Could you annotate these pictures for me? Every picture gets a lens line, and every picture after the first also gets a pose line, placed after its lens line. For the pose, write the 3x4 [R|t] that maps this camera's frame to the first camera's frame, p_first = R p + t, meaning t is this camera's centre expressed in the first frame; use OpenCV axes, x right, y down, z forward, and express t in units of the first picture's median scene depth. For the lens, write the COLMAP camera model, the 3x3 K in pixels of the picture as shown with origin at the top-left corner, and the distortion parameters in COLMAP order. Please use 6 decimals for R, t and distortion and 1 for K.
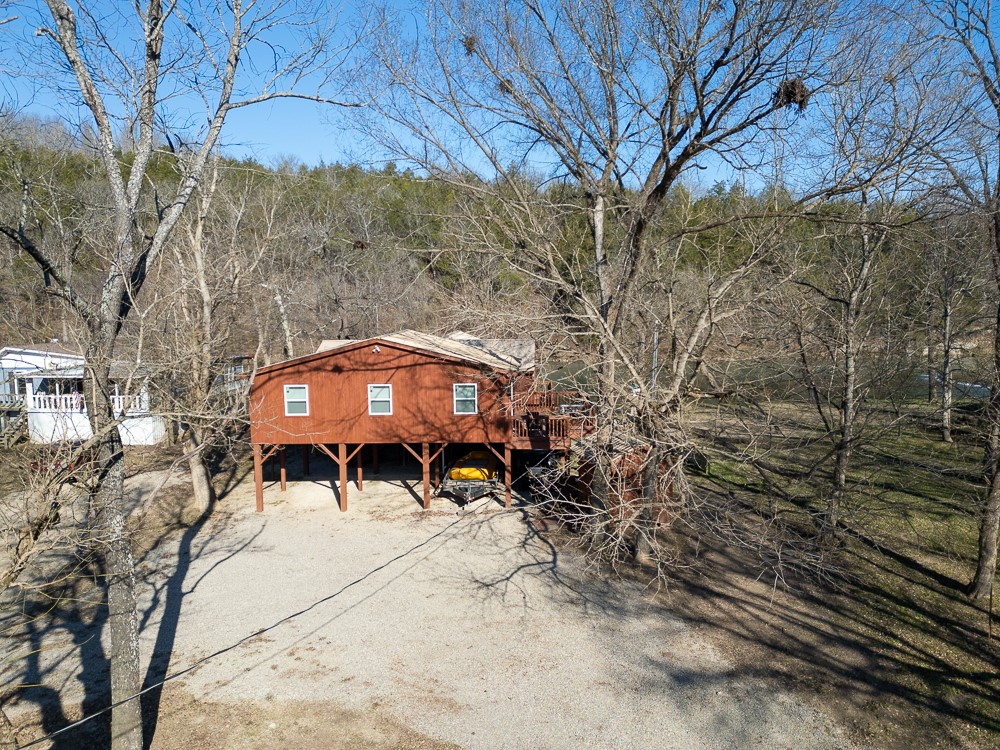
lens RADIAL K [[700.5, 0, 500.0], [0, 700.5, 375.0], [0, 0, 1]] dist [0.108097, -0.114011]
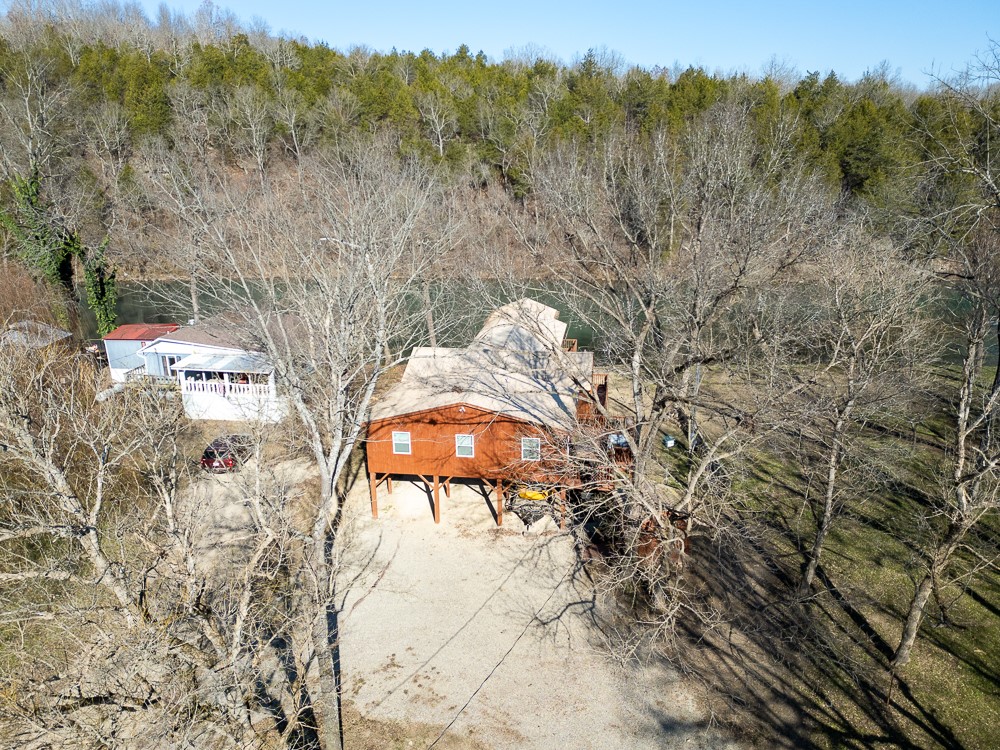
lens RADIAL K [[700.5, 0, 500.0], [0, 700.5, 375.0], [0, 0, 1]] dist [0.108097, -0.114011]
pose [[0.994999, 0.030129, -0.095230, 0.014439], [-0.012341, 0.983198, 0.182122, -0.421801], [0.099117, -0.180036, 0.978654, -0.291852]]
